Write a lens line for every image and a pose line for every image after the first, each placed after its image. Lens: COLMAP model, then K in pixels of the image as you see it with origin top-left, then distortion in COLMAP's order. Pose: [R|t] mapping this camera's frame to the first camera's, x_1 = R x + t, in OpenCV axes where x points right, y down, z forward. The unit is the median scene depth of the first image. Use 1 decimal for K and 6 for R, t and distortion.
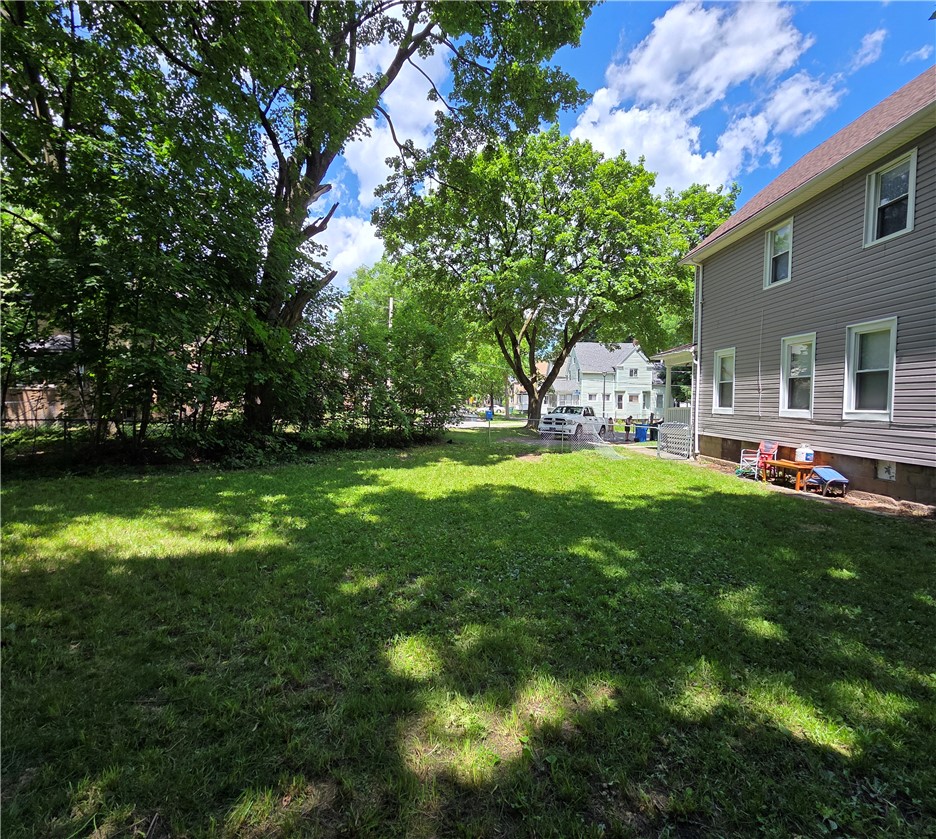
lens RADIAL K [[459.4, 0, 468.8], [0, 459.4, 420.2], [0, 0, 1]] dist [0.002378, -0.002213]
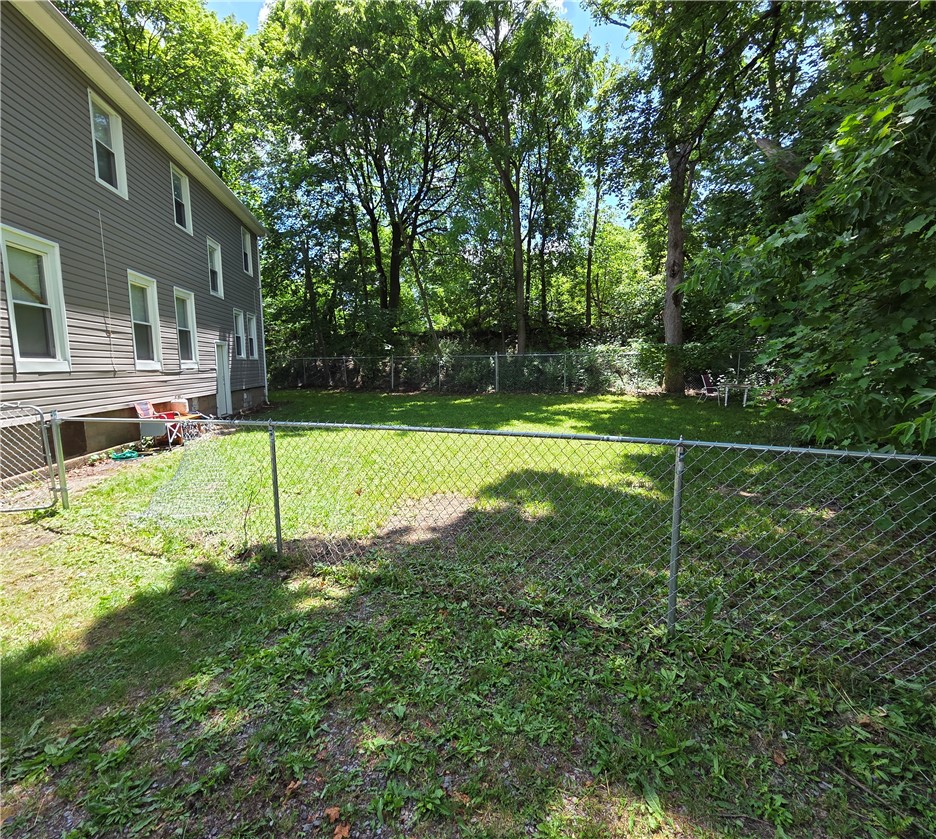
lens RADIAL K [[459.4, 0, 461.1], [0, 459.4, 423.5], [0, 0, 1]] dist [0.002378, -0.002213]
pose [[-0.993253, 0.008856, -0.115630, 0.231476], [-0.010542, 0.986056, 0.166078, -0.061180], [0.115489, 0.166177, -0.979310, 2.094243]]
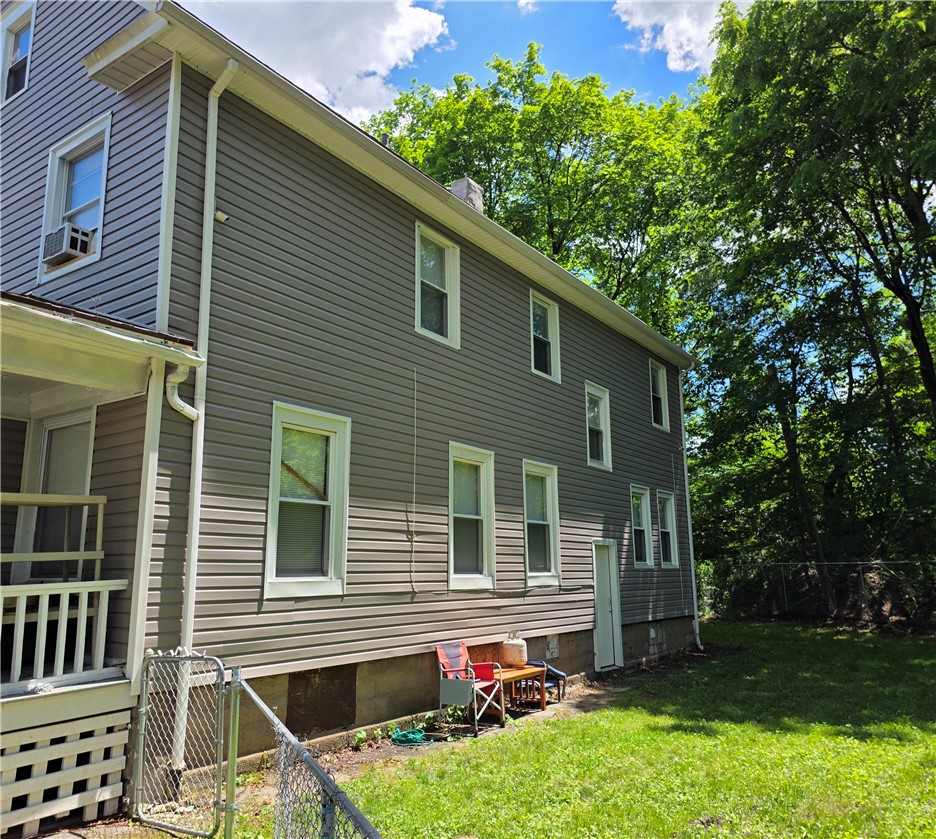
lens RADIAL K [[734.1, 0, 458.4], [0, 734.1, 428.2], [0, 0, 1]] dist [0.089524, -0.083924]
pose [[-0.791073, 0.111636, 0.601449, 0.165851], [0.022919, 0.987925, -0.153225, -0.067510], [-0.611293, -0.107428, -0.784079, 1.866797]]
